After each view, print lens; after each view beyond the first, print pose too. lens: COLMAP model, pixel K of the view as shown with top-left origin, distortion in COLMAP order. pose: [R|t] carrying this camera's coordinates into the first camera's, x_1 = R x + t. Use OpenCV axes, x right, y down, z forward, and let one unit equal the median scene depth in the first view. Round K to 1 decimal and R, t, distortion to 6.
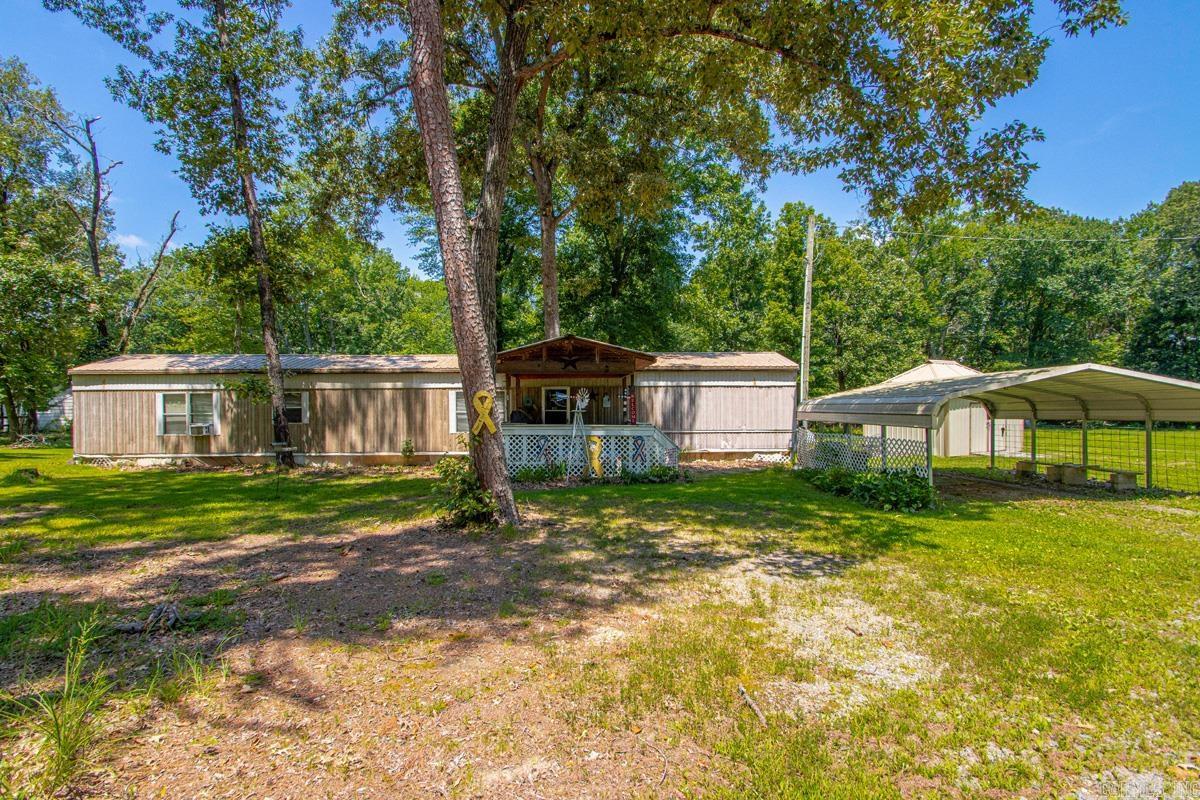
lens RADIAL K [[579.5, 0, 600.0], [0, 579.5, 400.0], [0, 0, 1]] dist [0.025102, -0.026017]
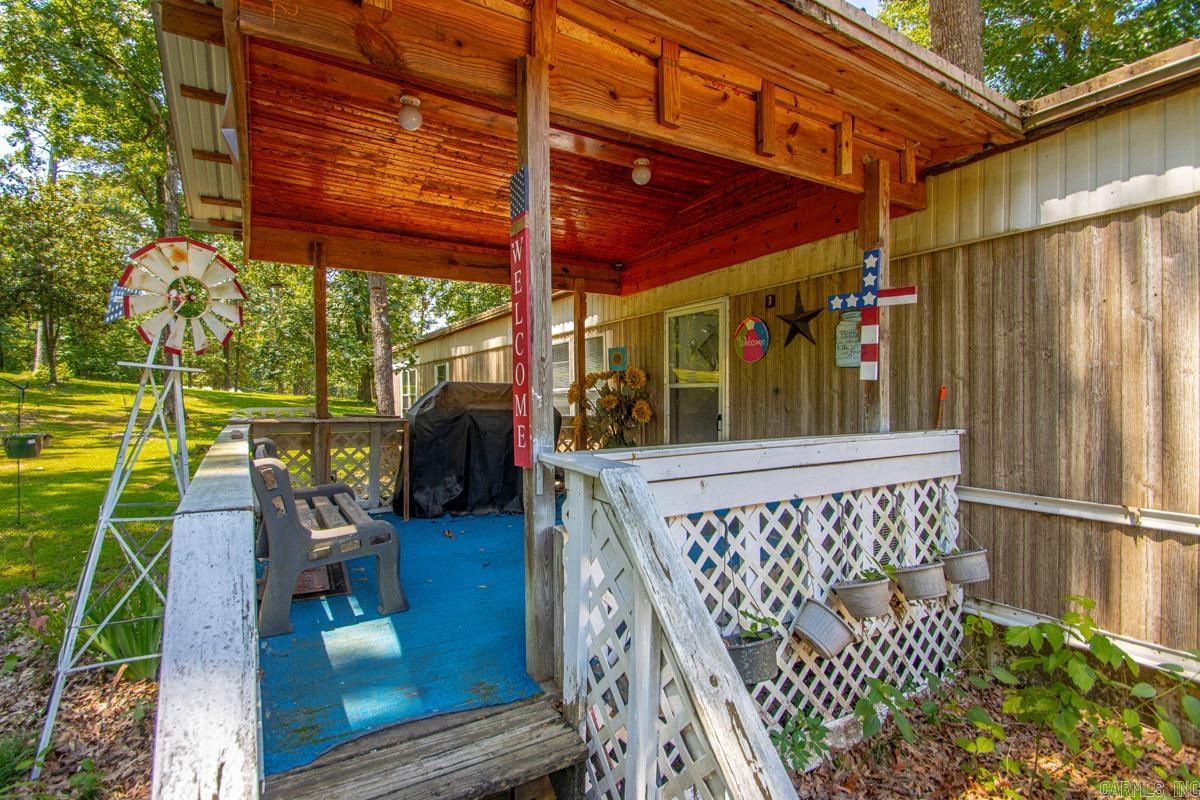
lens RADIAL K [[579.5, 0, 600.0], [0, 579.5, 400.0], [0, 0, 1]] dist [0.025102, -0.026017]
pose [[0.455671, 0.006106, -0.890127, 0.169631], [-0.005654, 0.999976, 0.003965, 0.025602], [0.890130, 0.003226, 0.455695, 0.876899]]
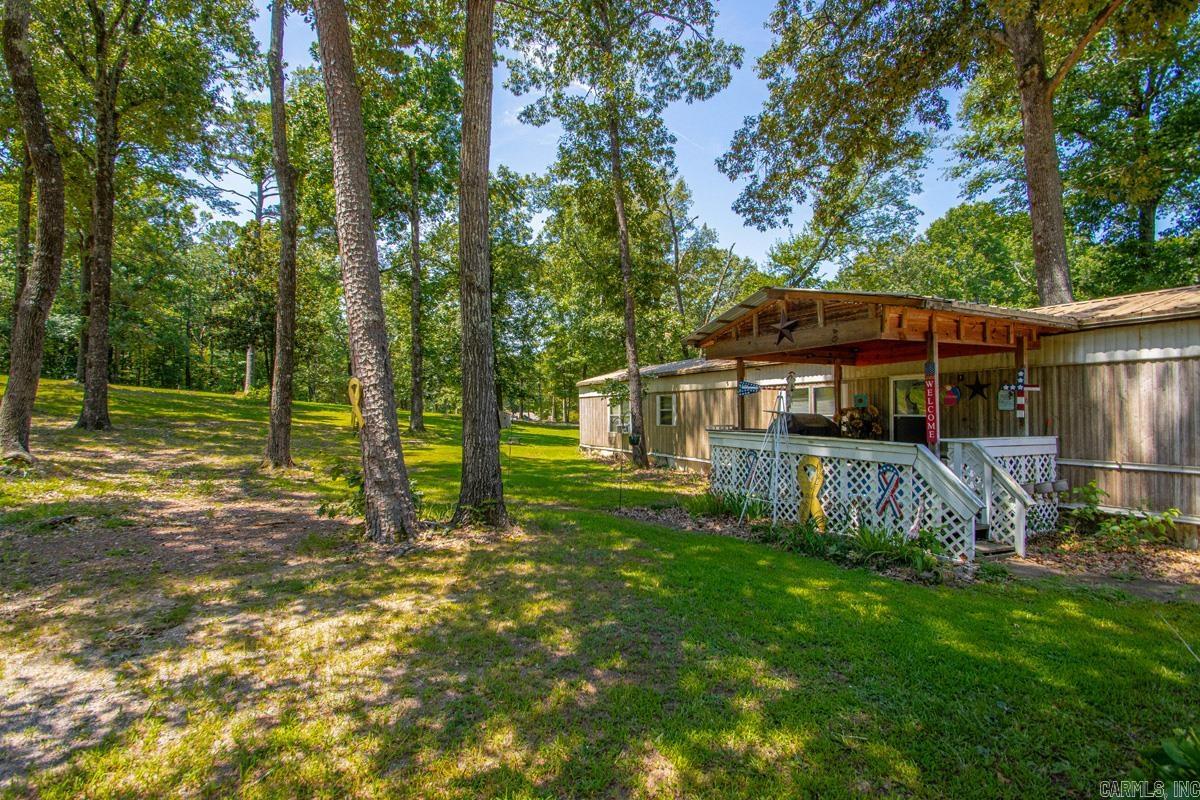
lens RADIAL K [[579.5, 0, 600.0], [0, 579.5, 400.0], [0, 0, 1]] dist [0.025102, -0.026017]
pose [[0.372712, -0.017814, -0.927776, 0.372534], [-0.011413, 0.999652, -0.023779, 0.020718], [0.927877, 0.019451, 0.372379, 0.518154]]
